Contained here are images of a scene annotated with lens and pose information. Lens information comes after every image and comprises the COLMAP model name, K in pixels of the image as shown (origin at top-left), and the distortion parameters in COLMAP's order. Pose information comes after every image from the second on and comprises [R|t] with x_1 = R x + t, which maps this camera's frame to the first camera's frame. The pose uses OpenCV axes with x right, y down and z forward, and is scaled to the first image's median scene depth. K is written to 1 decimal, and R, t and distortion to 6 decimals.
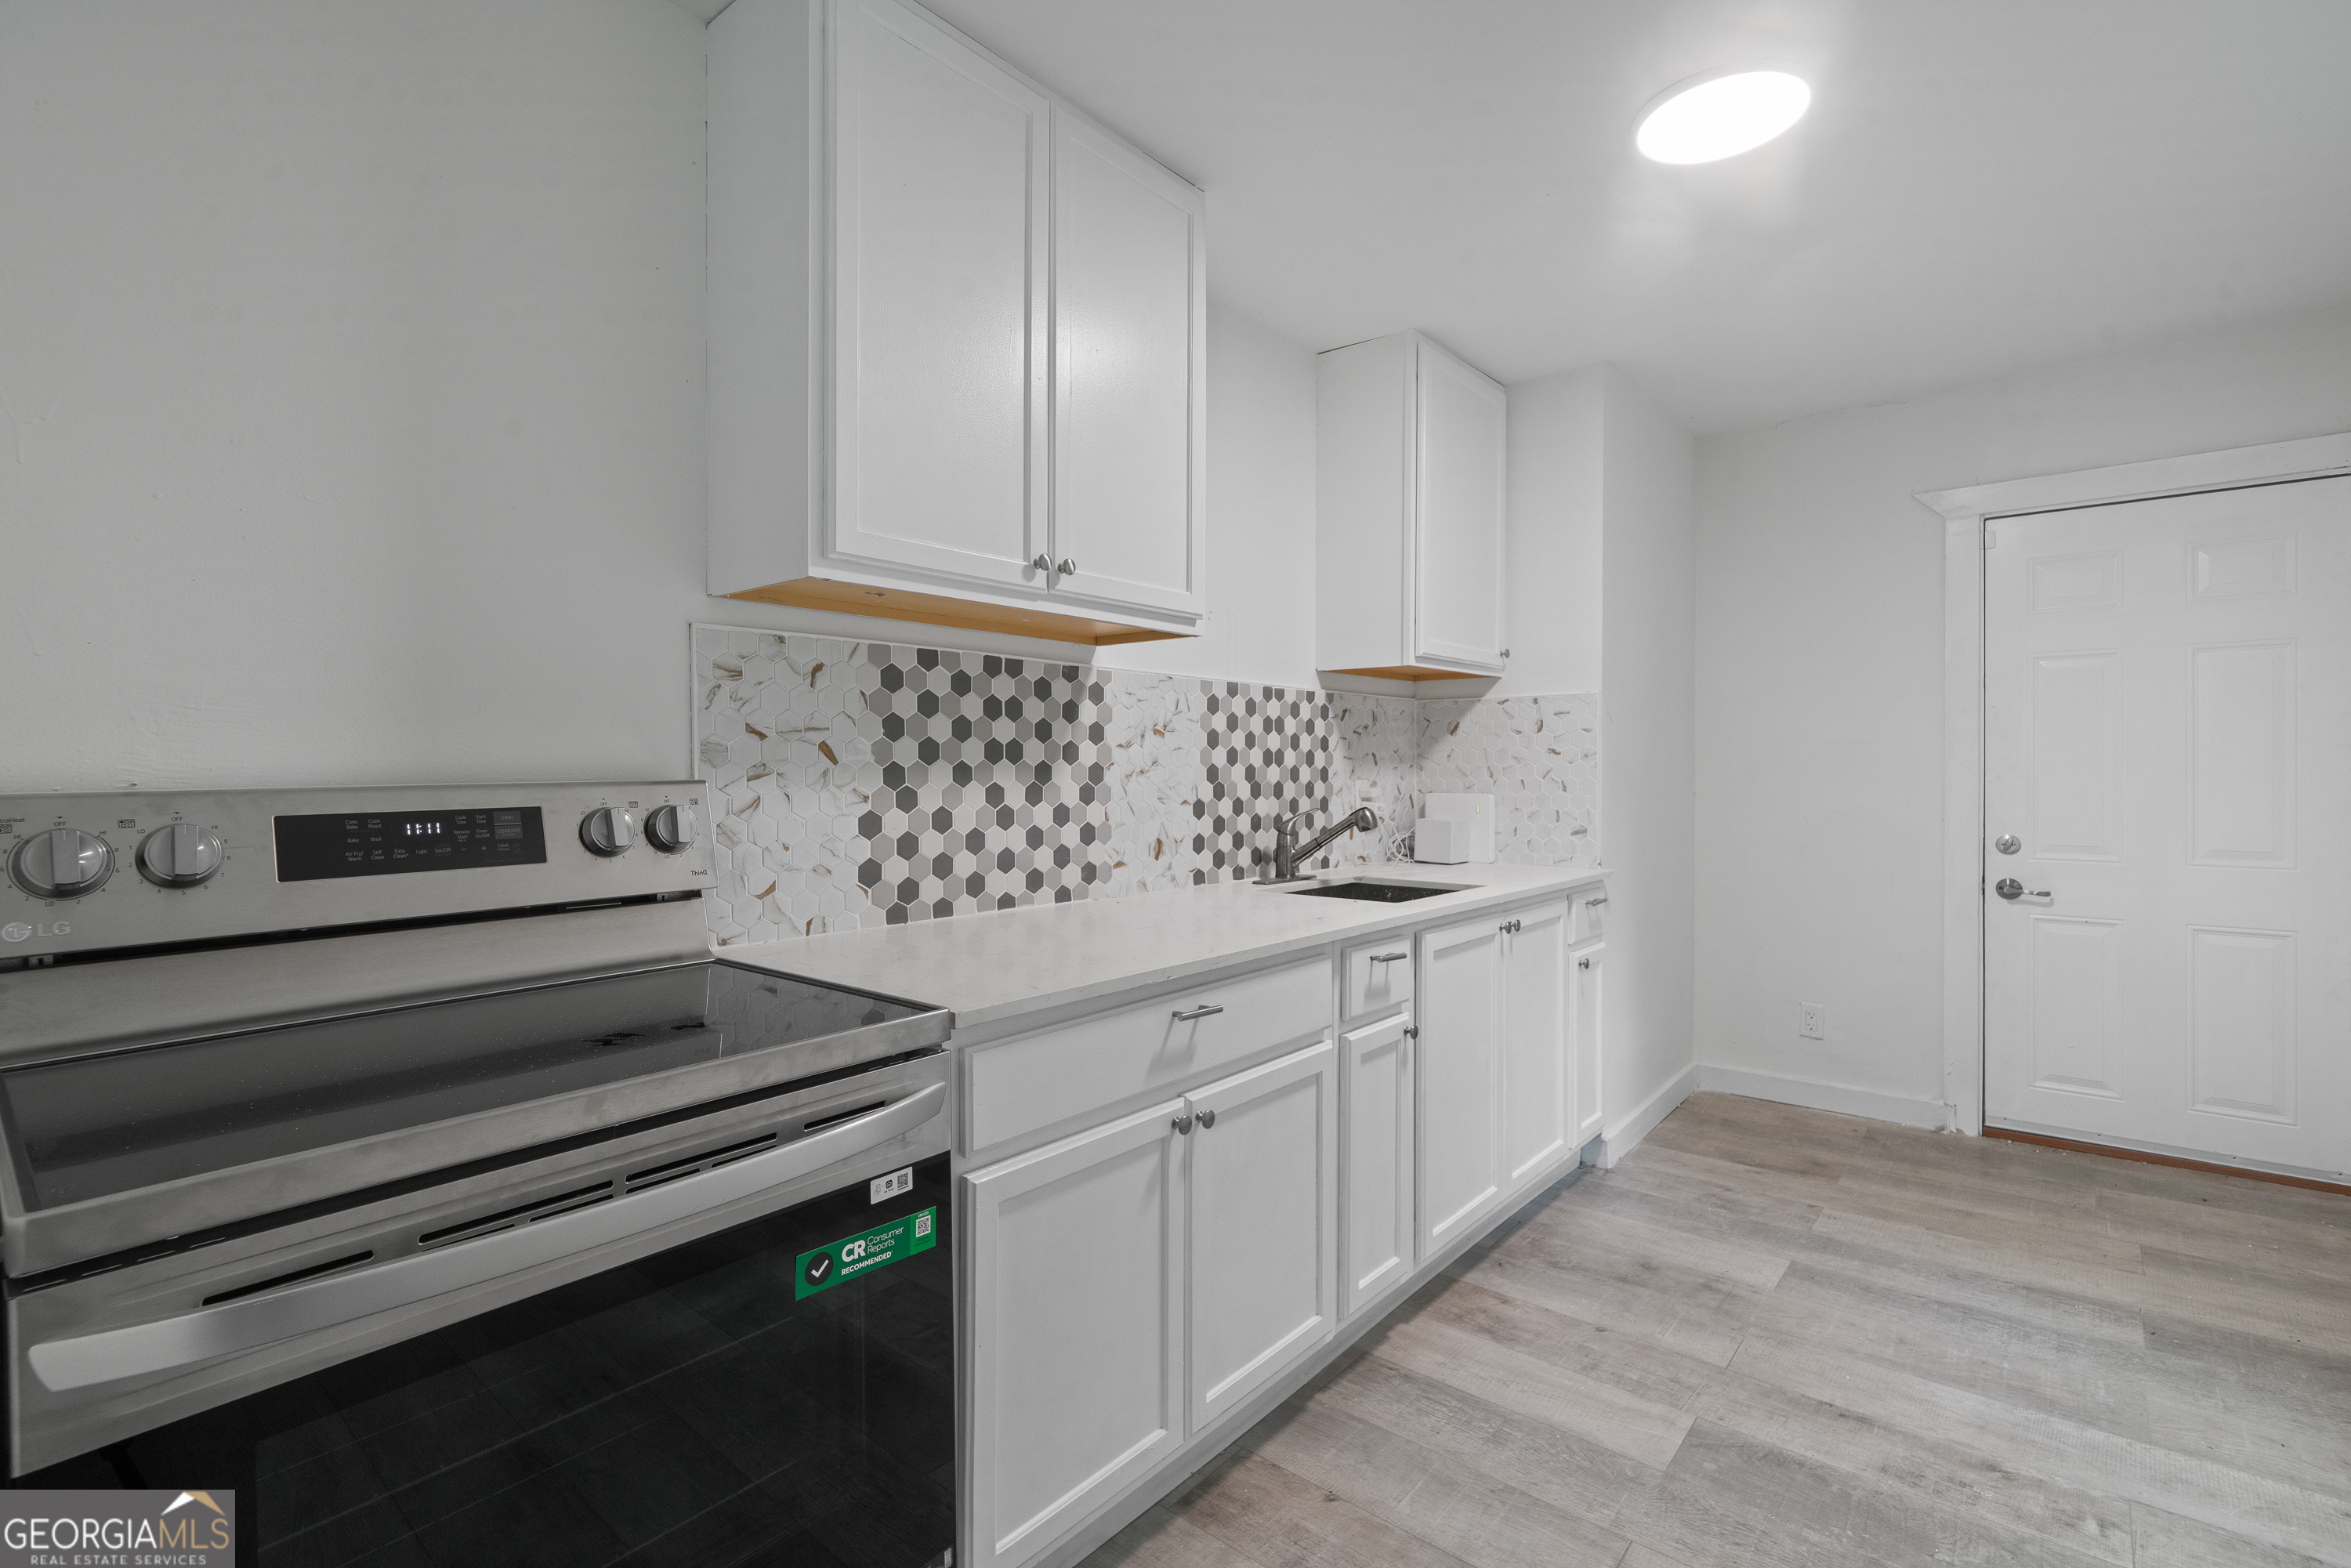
lens RADIAL K [[1072.6, 0, 1171.9], [0, 1072.6, 775.9], [0, 0, 1]] dist [-0.001000, 0.002376]
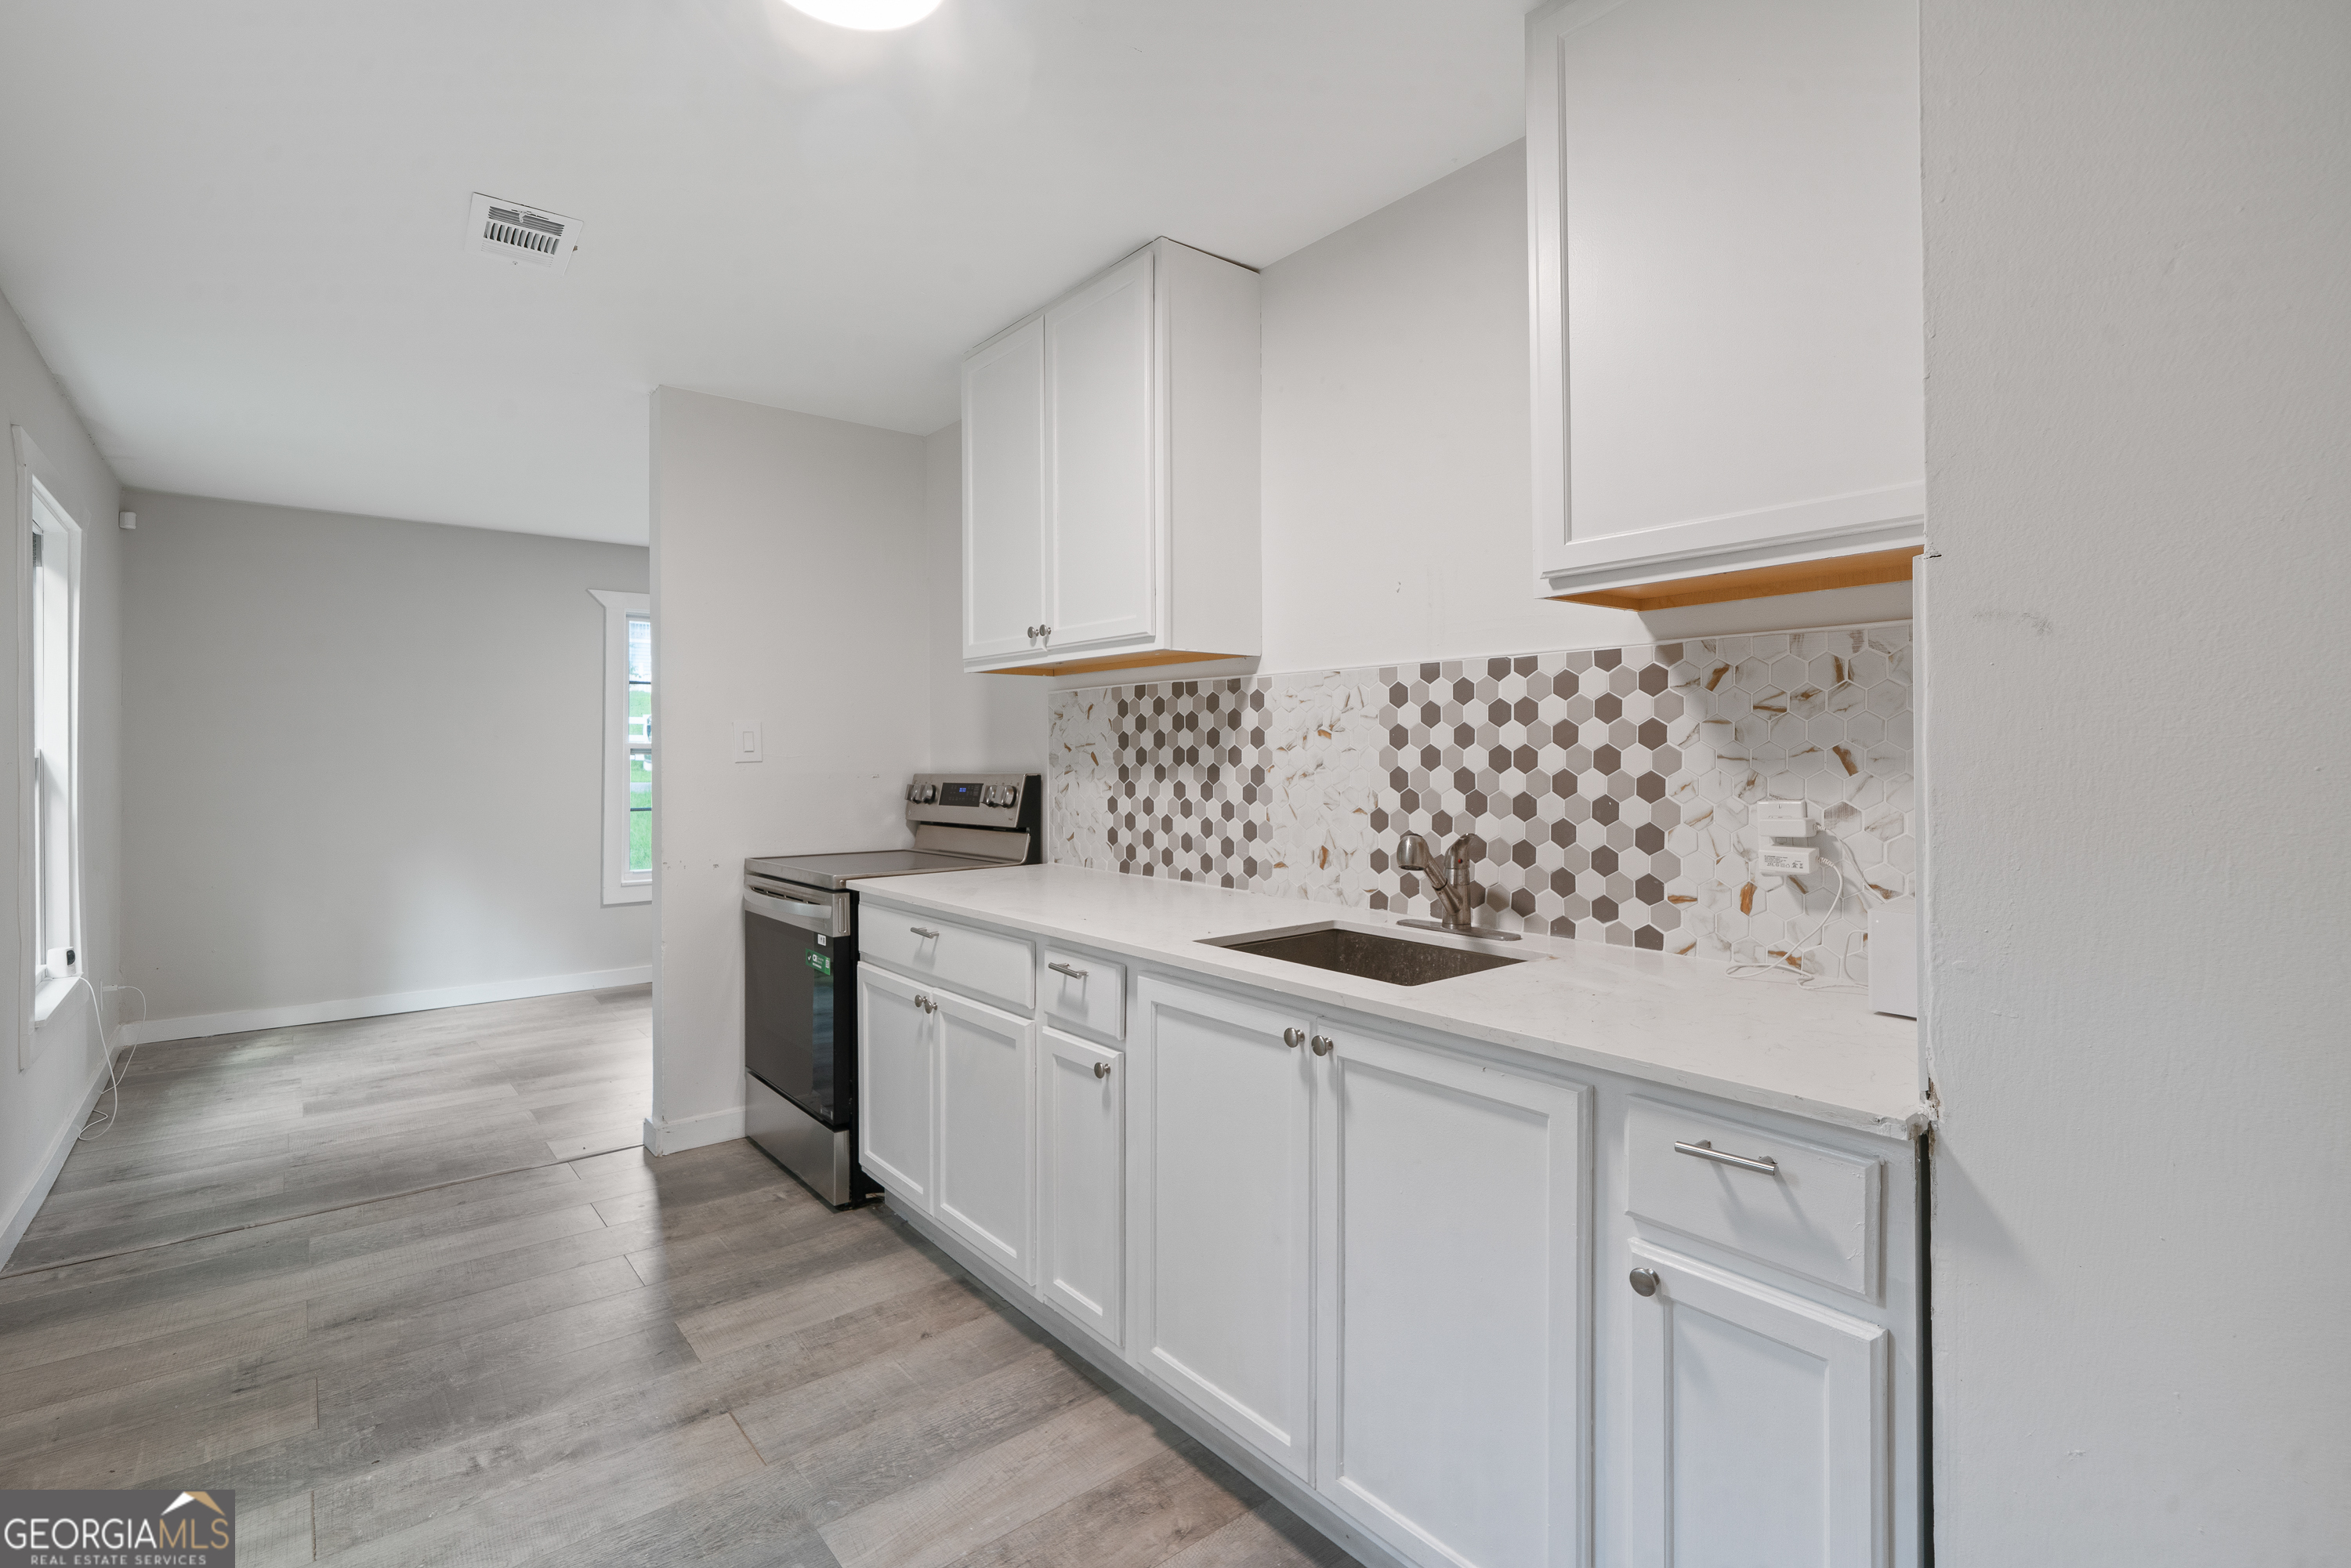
lens RADIAL K [[1072.6, 0, 1153.4], [0, 1072.6, 749.8], [0, 0, 1]] dist [-0.001000, 0.002376]
pose [[-0.192288, -0.003996, -0.981330, 1.075421], [-0.004687, 0.999984, -0.003153, -0.025638], [0.981327, 0.003993, -0.192304, 1.189991]]
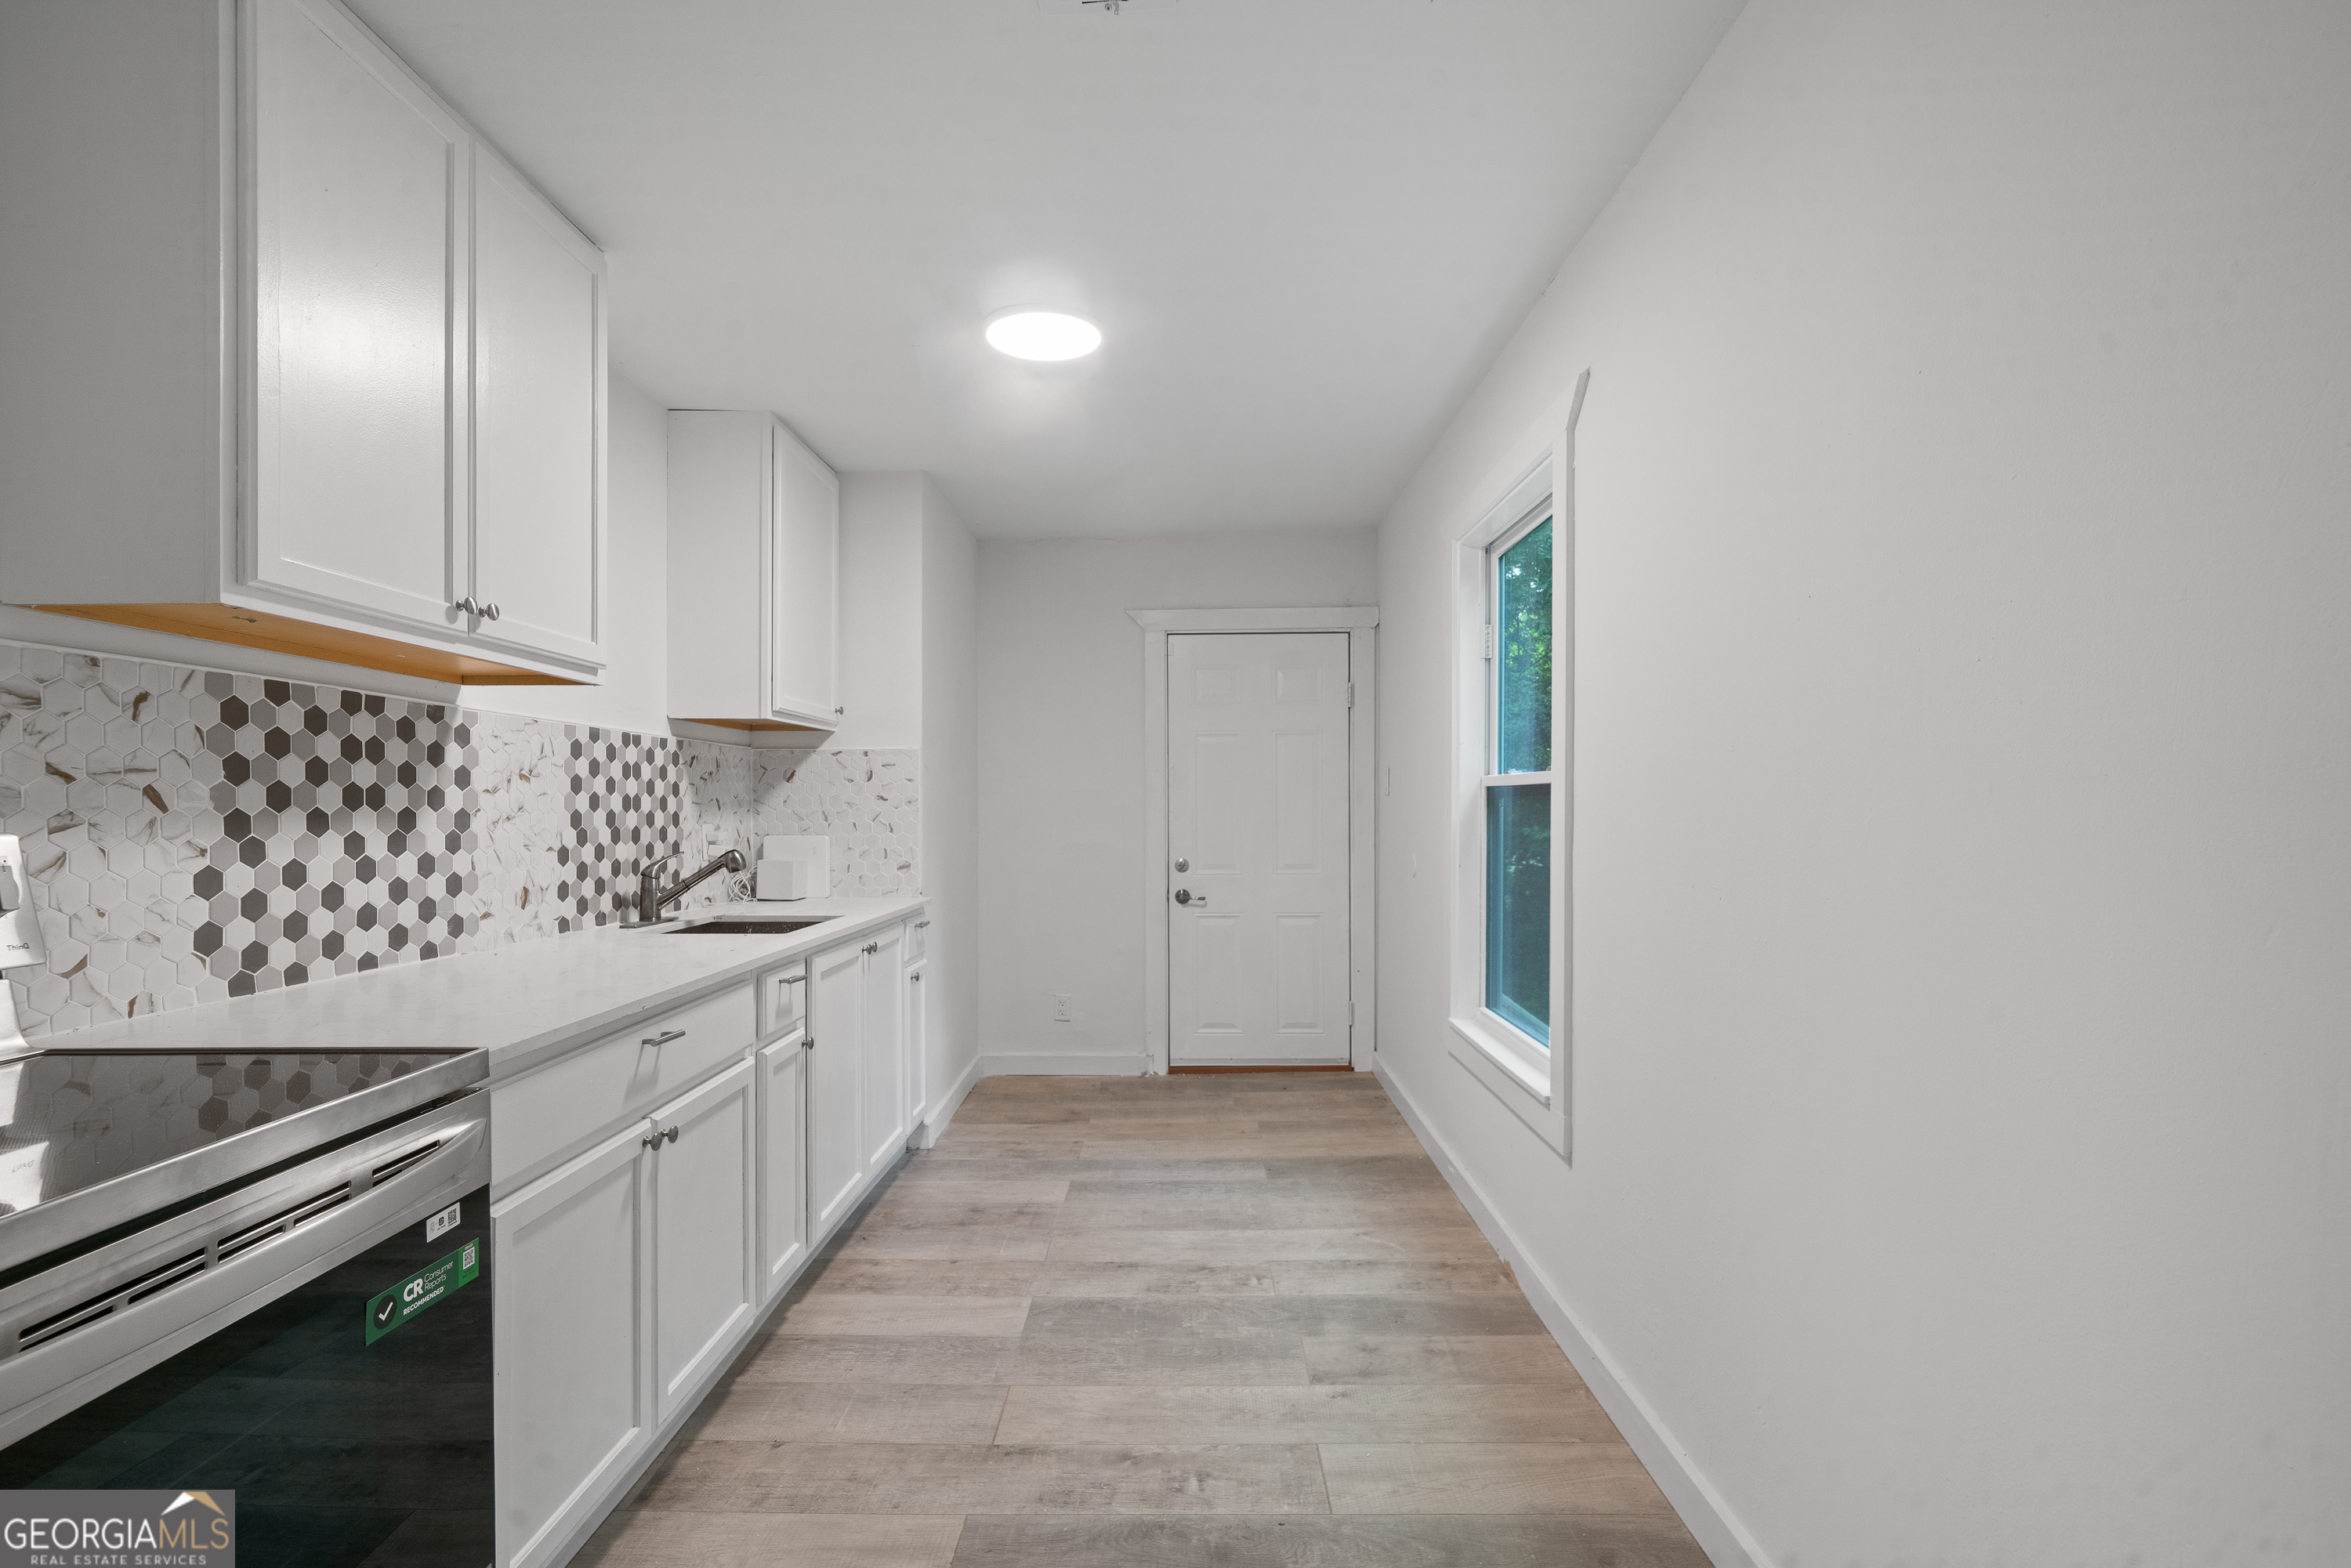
lens RADIAL K [[1072.6, 0, 1158.2], [0, 1072.6, 813.3], [0, 0, 1]] dist [-0.001000, 0.002376]
pose [[0.779216, -0.003385, 0.626746, -0.199520], [0.005944, 0.999980, -0.001989, -0.003077], [-0.626727, 0.005275, 0.779221, -0.128360]]
